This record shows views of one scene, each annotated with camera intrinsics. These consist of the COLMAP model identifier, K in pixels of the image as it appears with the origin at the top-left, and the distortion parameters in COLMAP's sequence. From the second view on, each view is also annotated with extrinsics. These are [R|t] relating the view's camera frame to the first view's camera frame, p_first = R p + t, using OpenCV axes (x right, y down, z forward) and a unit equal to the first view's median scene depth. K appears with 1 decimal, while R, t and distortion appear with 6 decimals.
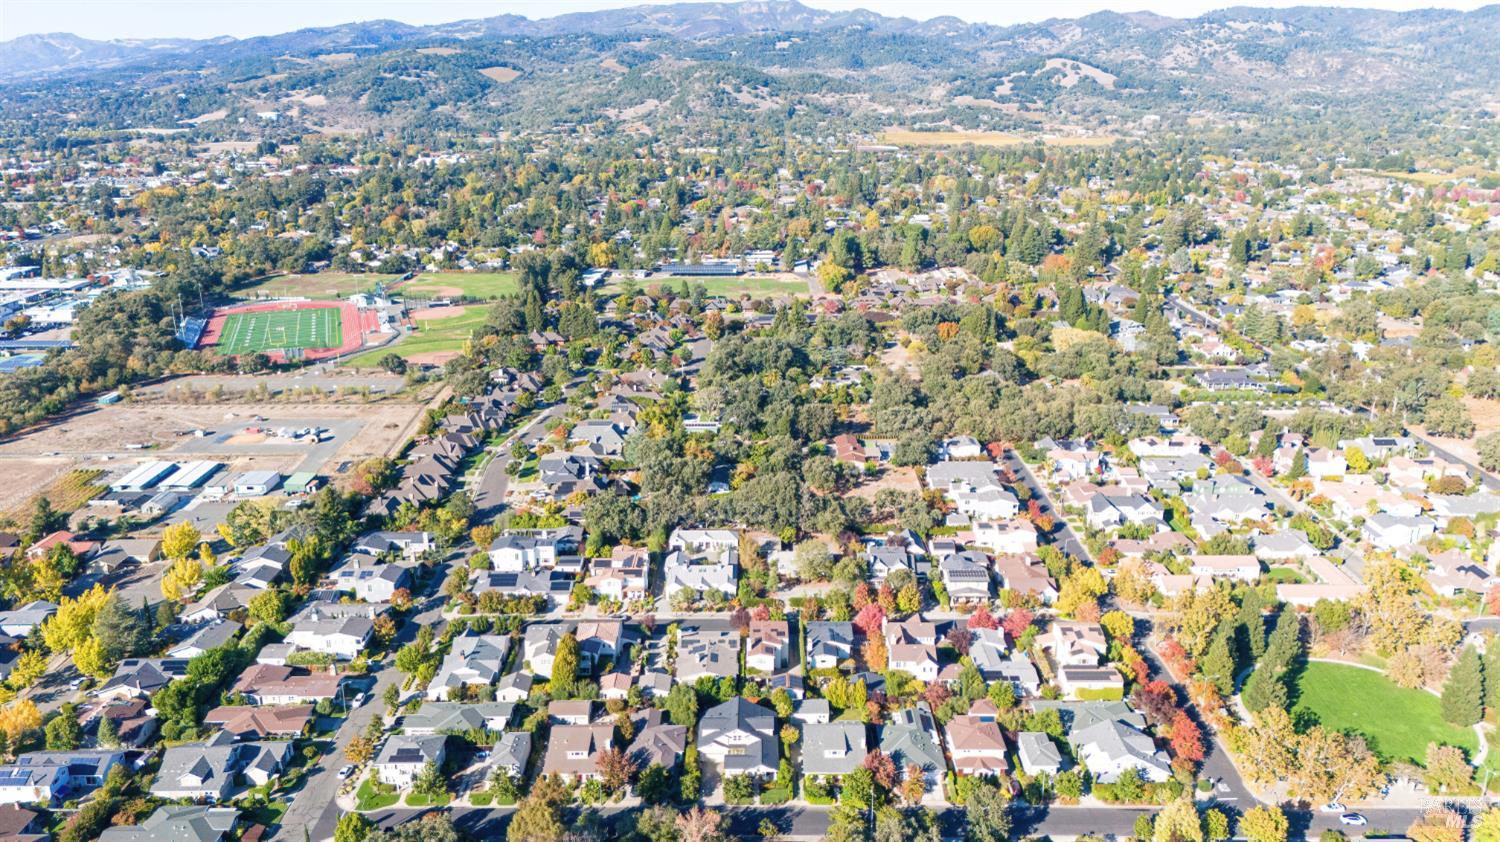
lens RADIAL K [[1098.6, 0, 750.0], [0, 1098.6, 421.0], [0, 0, 1]] dist [0.145705, -0.236706]
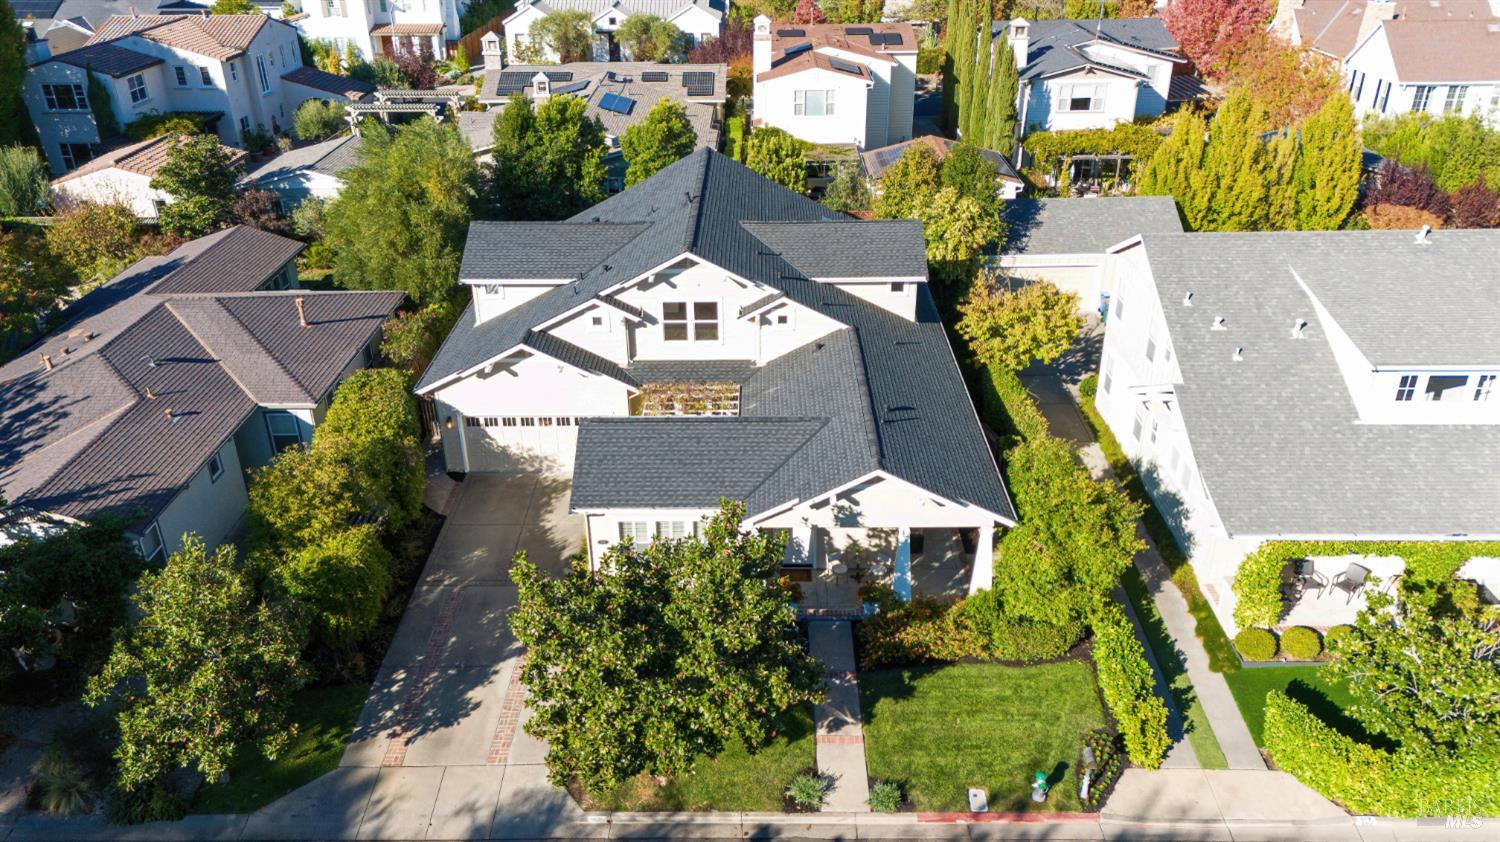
lens RADIAL K [[1098.6, 0, 750.0], [0, 1098.6, 421.0], [0, 0, 1]] dist [0.145705, -0.236706]
pose [[0.999927, -0.006052, -0.010464, -0.001986], [0.007807, 0.984219, 0.176780, 0.278181], [0.009229, -0.176849, 0.984195, 0.869826]]
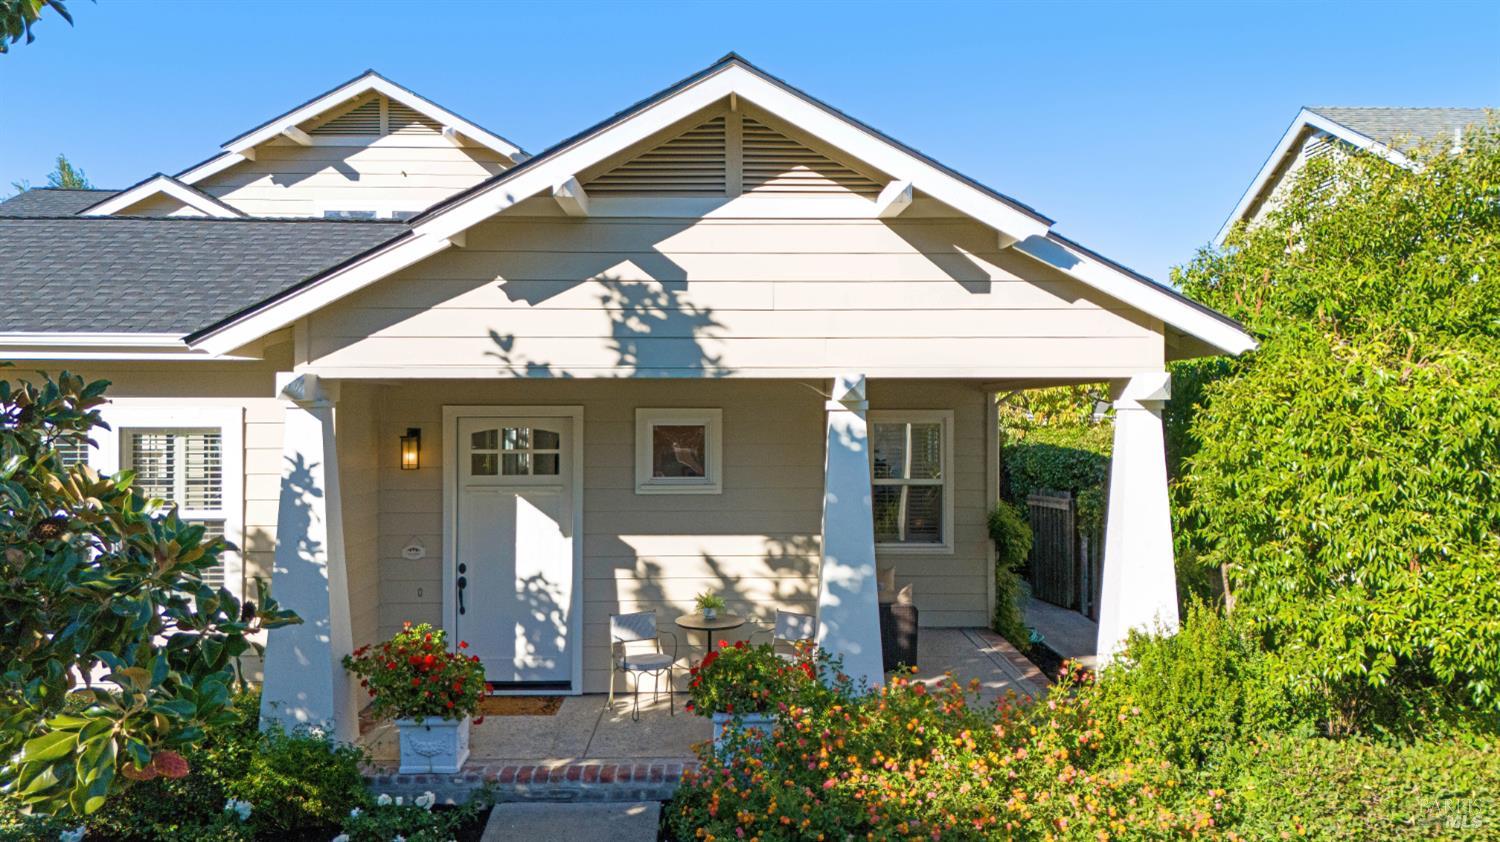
lens RADIAL K [[1098.6, 0, 750.0], [0, 1098.6, 421.0], [0, 0, 1]] dist [0.145705, -0.236706]
pose [[0.999612, 0.004621, 0.027468, 0.008514], [0.003669, 0.955702, -0.294314, 0.318229], [-0.027611, 0.294301, 0.955314, 0.947723]]
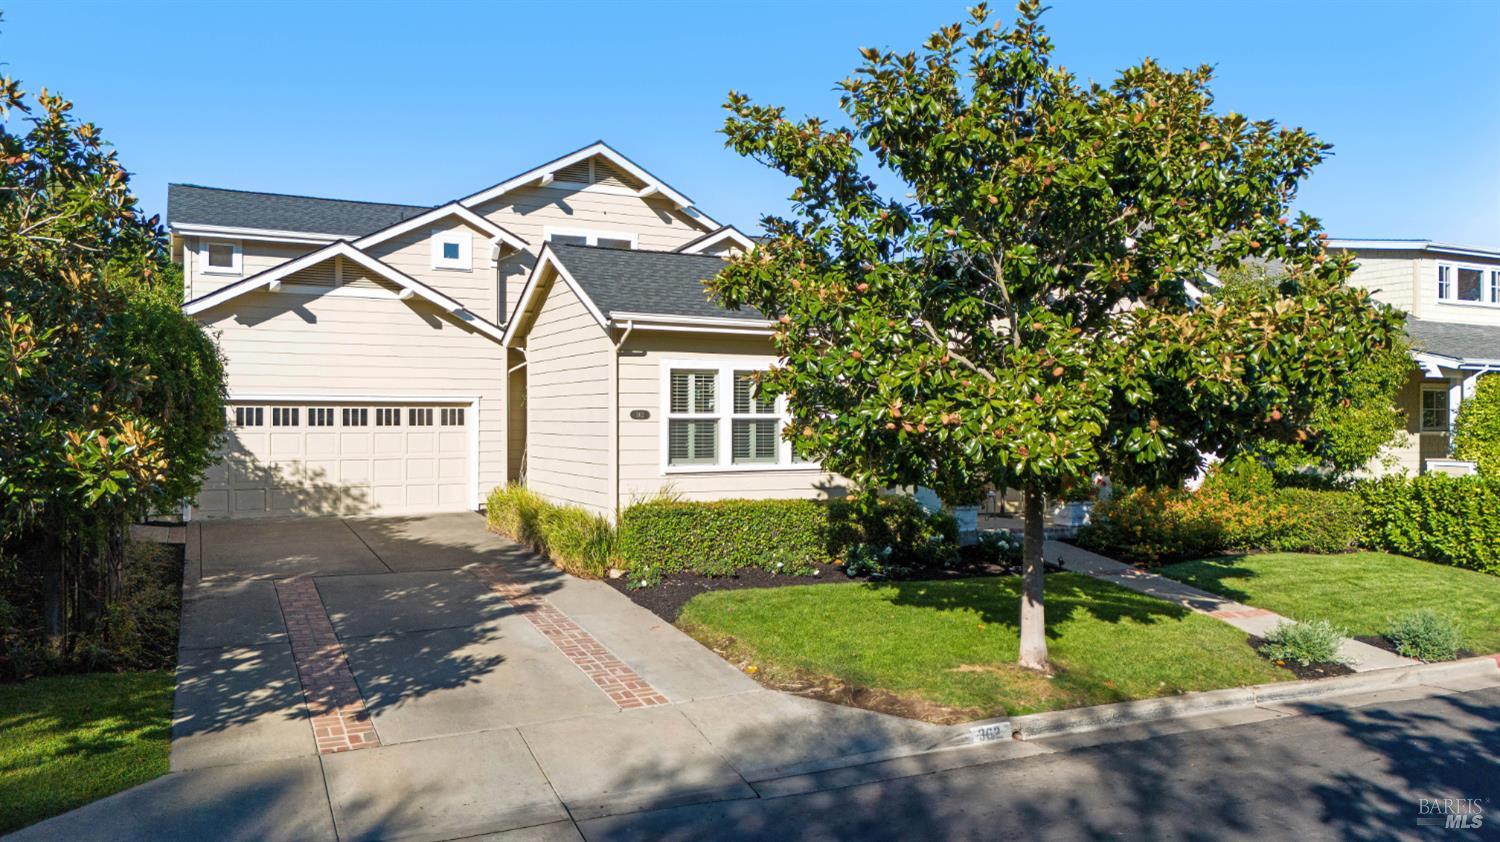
lens RADIAL K [[1098.6, 0, 750.0], [0, 1098.6, 421.0], [0, 0, 1]] dist [0.145705, -0.236706]
pose [[0.894182, 0.001850, 0.447700, -0.039927], [0.125151, 0.959093, -0.253926, 0.327093], [-0.429856, 0.283087, 0.857372, 0.926518]]
